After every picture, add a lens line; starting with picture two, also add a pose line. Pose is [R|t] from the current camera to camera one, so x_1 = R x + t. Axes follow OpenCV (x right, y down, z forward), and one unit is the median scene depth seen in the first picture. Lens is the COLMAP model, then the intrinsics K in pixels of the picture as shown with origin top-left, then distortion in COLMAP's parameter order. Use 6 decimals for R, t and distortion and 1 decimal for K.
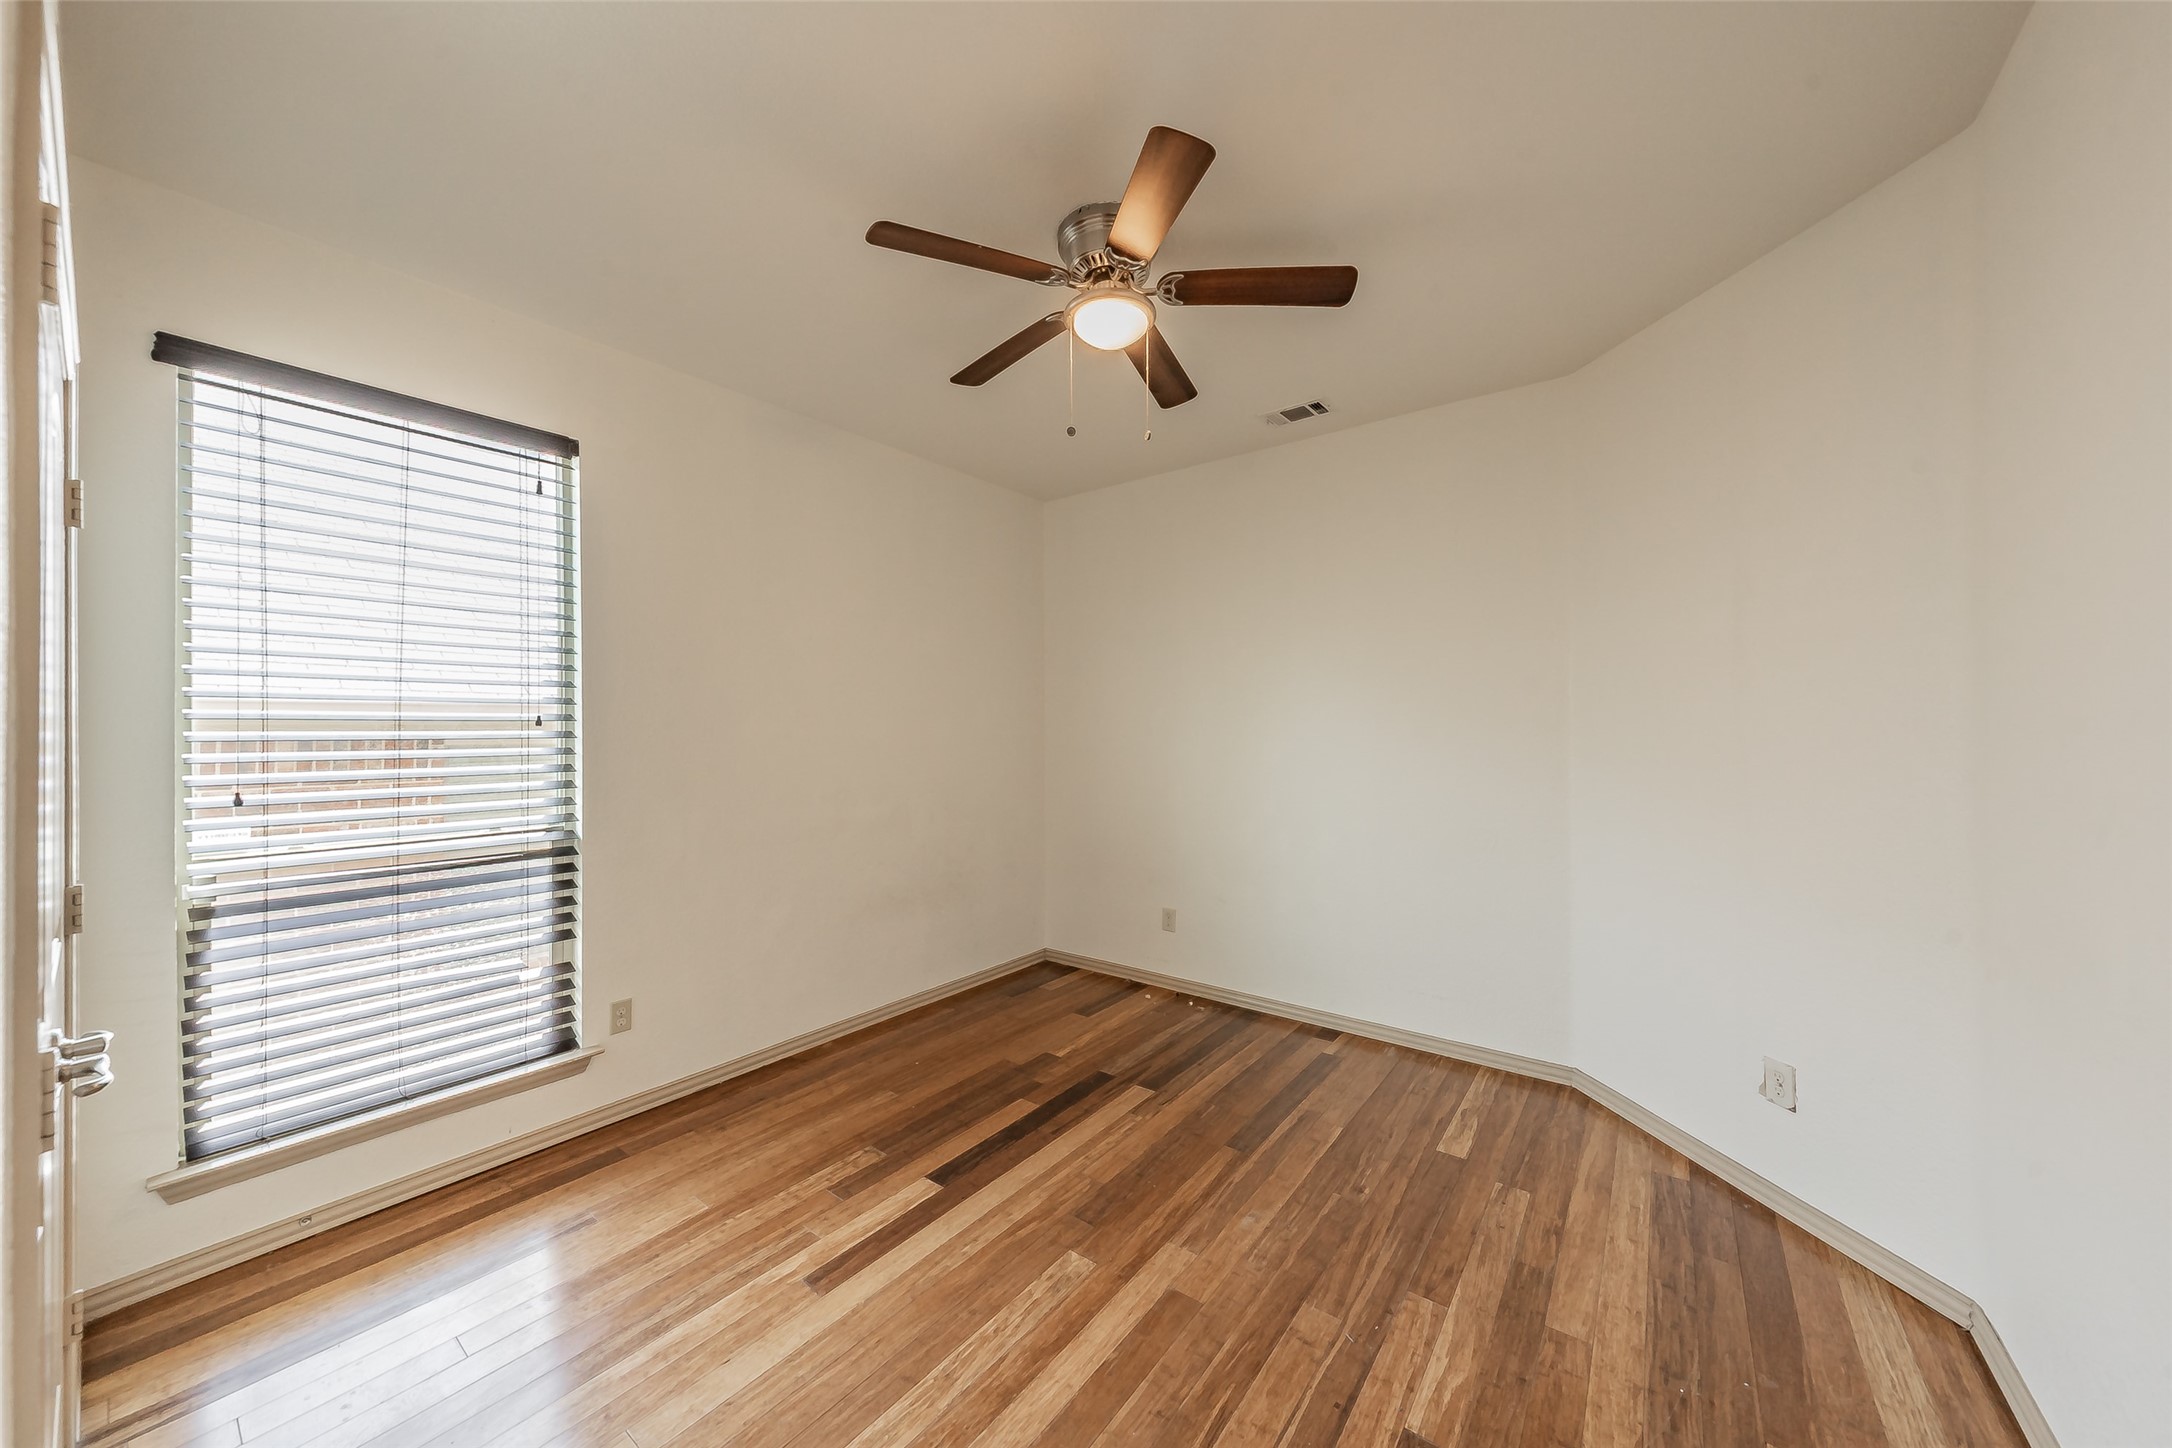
lens RADIAL K [[767.1, 0, 1113.9], [0, 767.1, 712.6], [0, 0, 1]] dist [-0.000343, -0.000088]
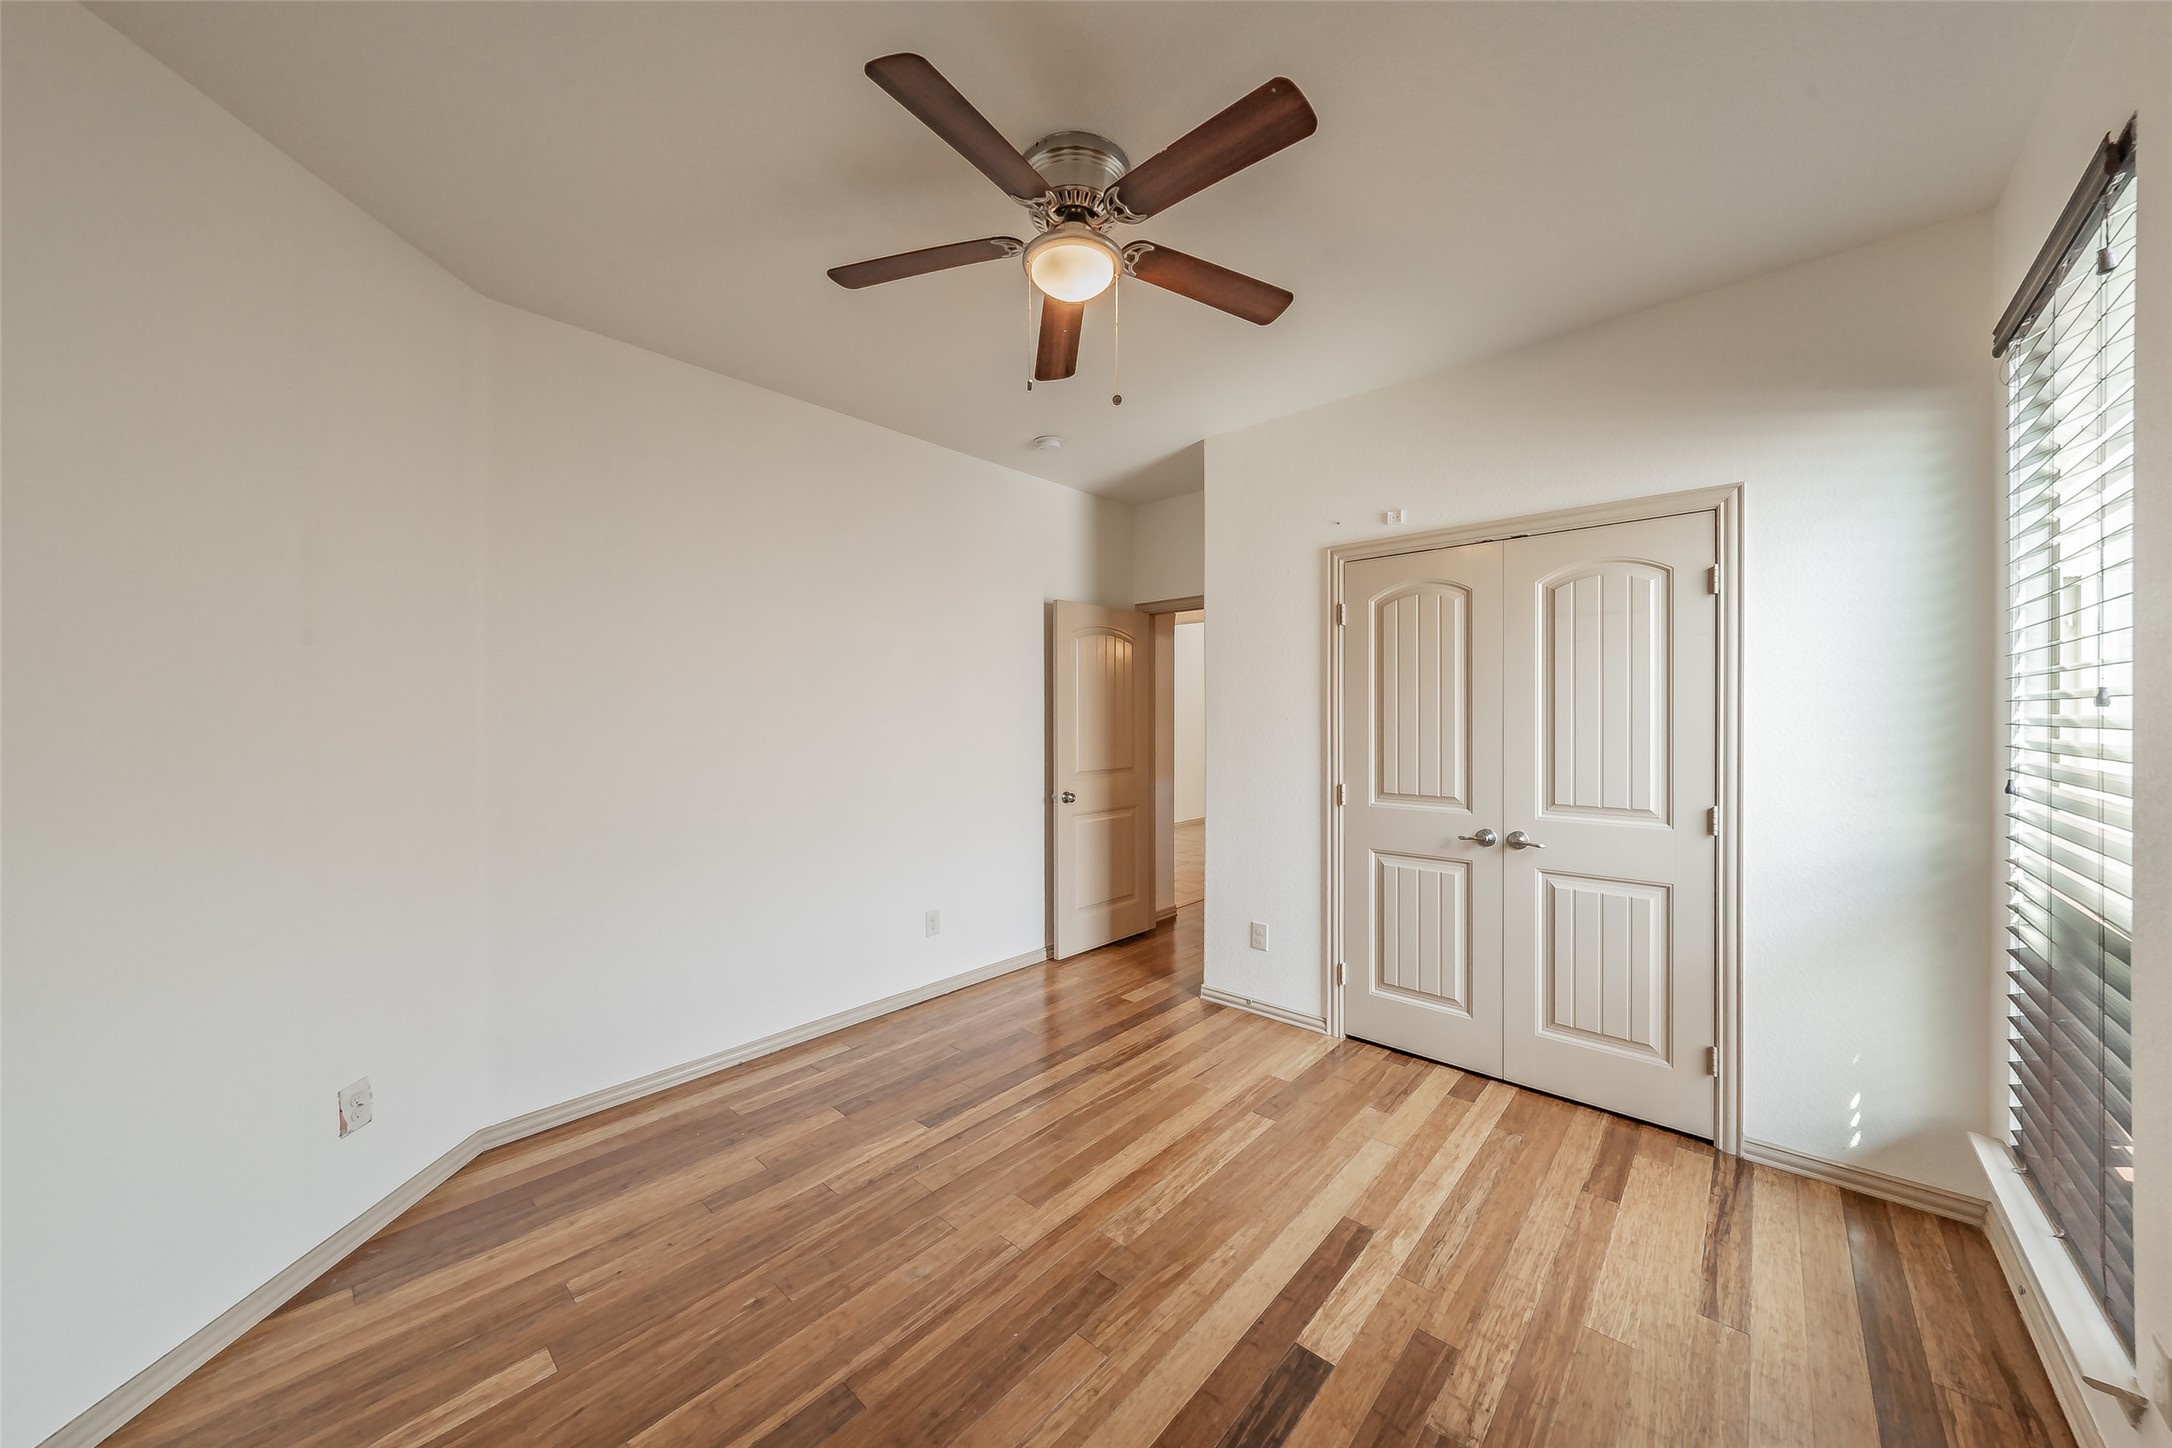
lens RADIAL K [[767.1, 0, 1113.9], [0, 767.1, 712.6], [0, 0, 1]] dist [-0.000343, -0.000088]
pose [[-0.996636, 0.006535, 0.081699, -0.126828], [0.004589, 0.999702, -0.023982, 0.039880], [-0.081831, -0.023526, -0.996368, 1.964314]]
